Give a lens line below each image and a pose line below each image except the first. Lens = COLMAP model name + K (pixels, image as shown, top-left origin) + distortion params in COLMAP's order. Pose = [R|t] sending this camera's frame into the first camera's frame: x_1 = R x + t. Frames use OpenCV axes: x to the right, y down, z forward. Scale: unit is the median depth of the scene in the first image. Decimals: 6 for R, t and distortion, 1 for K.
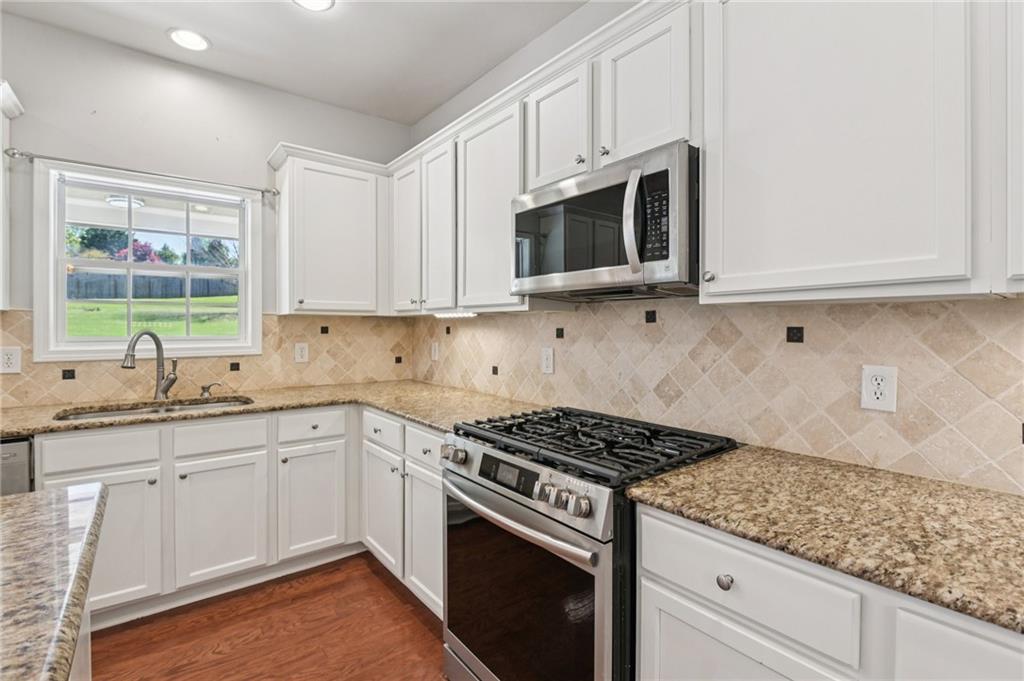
lens RADIAL K [[474.4, 0, 511.0], [0, 474.4, 330.0], [0, 0, 1]] dist [-0.014176, -0.000649]
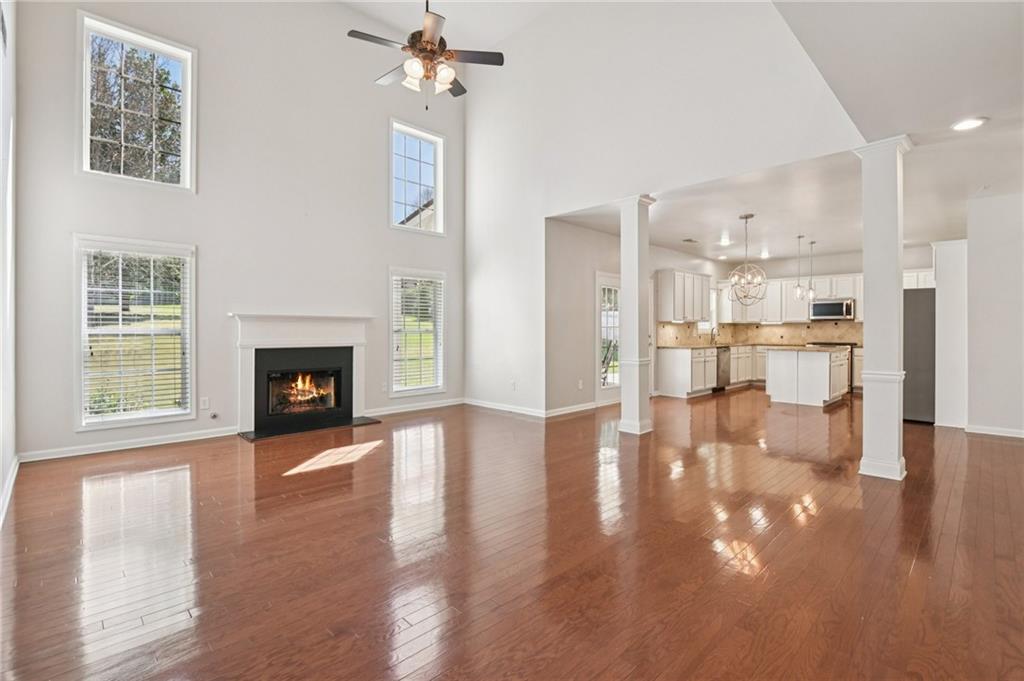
lens RADIAL K [[474.4, 0, 511.0], [0, 474.4, 330.0], [0, 0, 1]] dist [-0.014176, -0.000649]
pose [[0.994576, -0.003007, 0.103973, -3.301531], [0.003539, 0.999982, -0.004927, 0.045612], [-0.103956, 0.005268, 0.994568, -3.296213]]
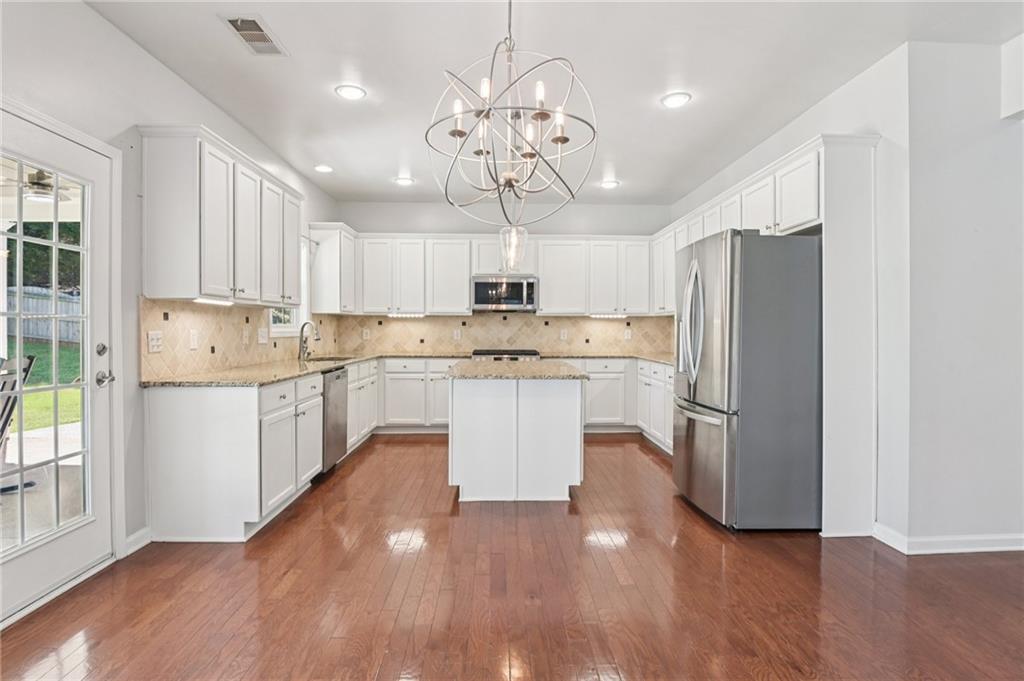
lens RADIAL K [[538.3, 0, 515.6], [0, 538.3, 335.8], [0, 0, 1]] dist [-0.003194, -0.000493]
pose [[0.591851, -0.011347, 0.805967, -2.190818], [0.004558, 0.999932, 0.010731, 0.044103], [-0.806034, -0.002677, 0.591863, -1.015639]]
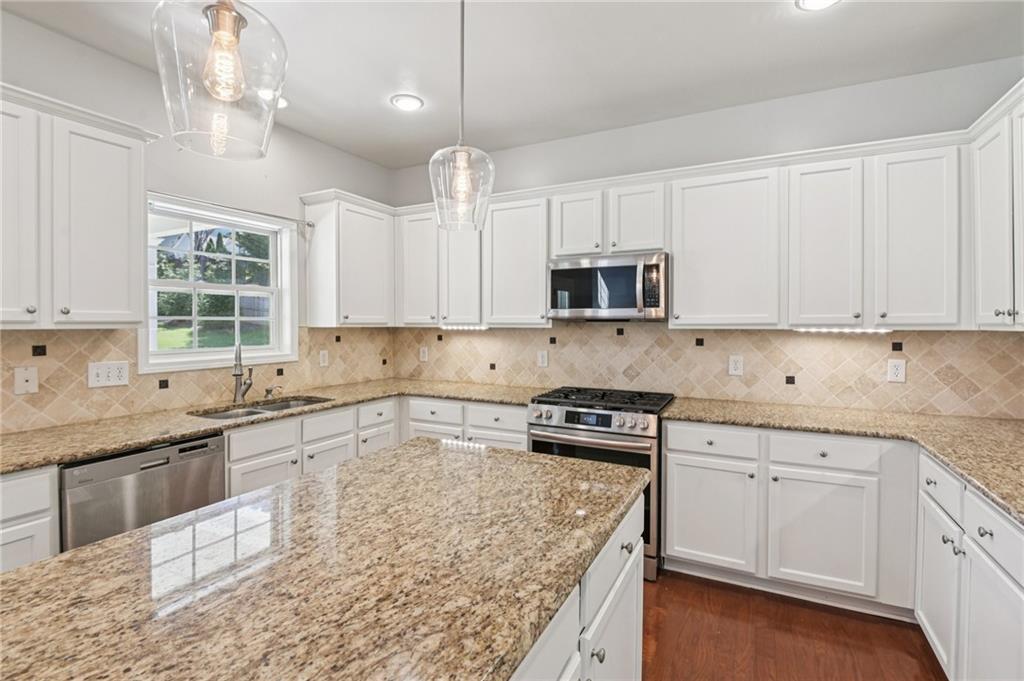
lens RADIAL K [[474.4, 0, 511.0], [0, 474.4, 330.0], [0, 0, 1]] dist [-0.014176, -0.000649]
pose [[0.912132, -0.006320, 0.409847, -0.691663], [0.003606, 0.999966, 0.007394, -0.042432], [-0.409880, -0.005266, 0.912124, -0.390941]]
